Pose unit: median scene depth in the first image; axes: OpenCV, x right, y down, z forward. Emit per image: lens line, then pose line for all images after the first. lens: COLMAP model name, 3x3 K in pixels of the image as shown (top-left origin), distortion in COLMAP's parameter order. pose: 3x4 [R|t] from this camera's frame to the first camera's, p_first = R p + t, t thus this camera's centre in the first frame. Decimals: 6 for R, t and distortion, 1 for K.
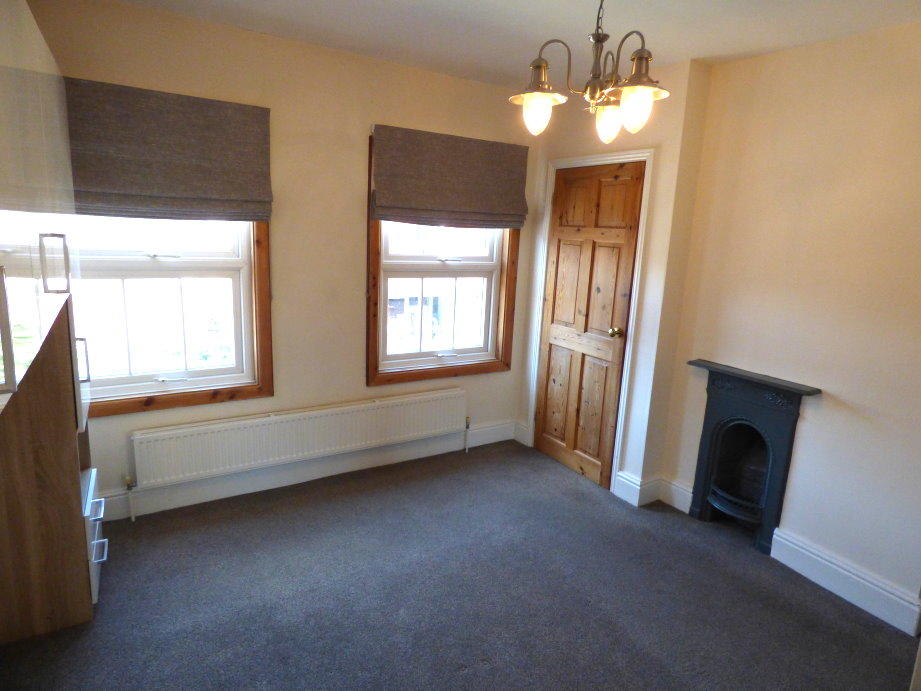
lens RADIAL K [[548.5, 0, 467.9], [0, 548.5, 348.3], [0, 0, 1]] dist [-0.019035, 0.001283]
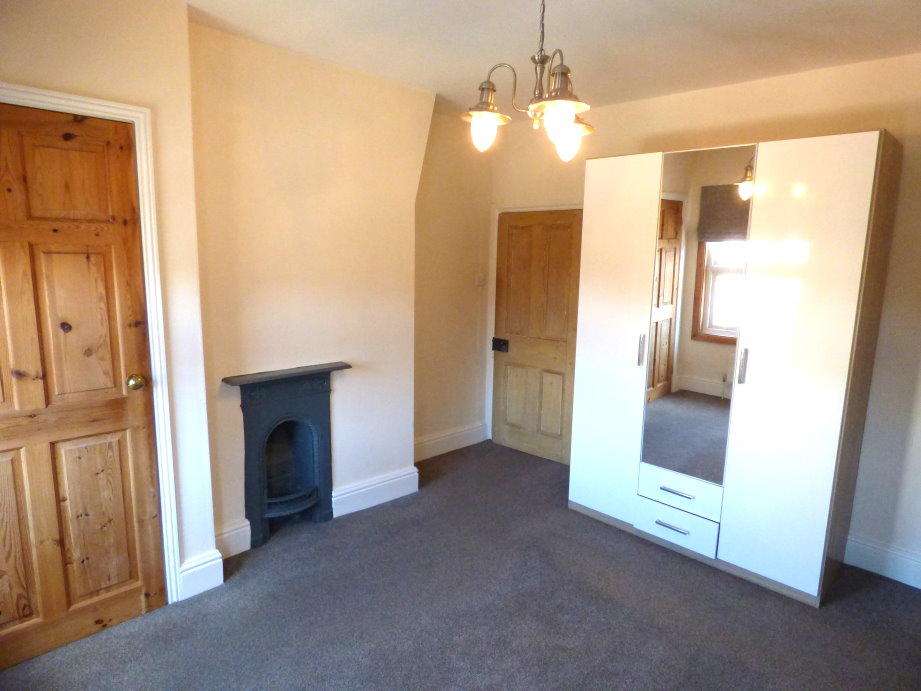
lens RADIAL K [[548.5, 0, 460.9], [0, 548.5, 342.2], [0, 0, 1]] dist [-0.019035, 0.001283]
pose [[-0.222676, -0.204367, 0.953231, -0.403564], [0.174750, 0.953577, 0.245263, -0.156171], [-0.959103, 0.221192, -0.176625, 0.687256]]
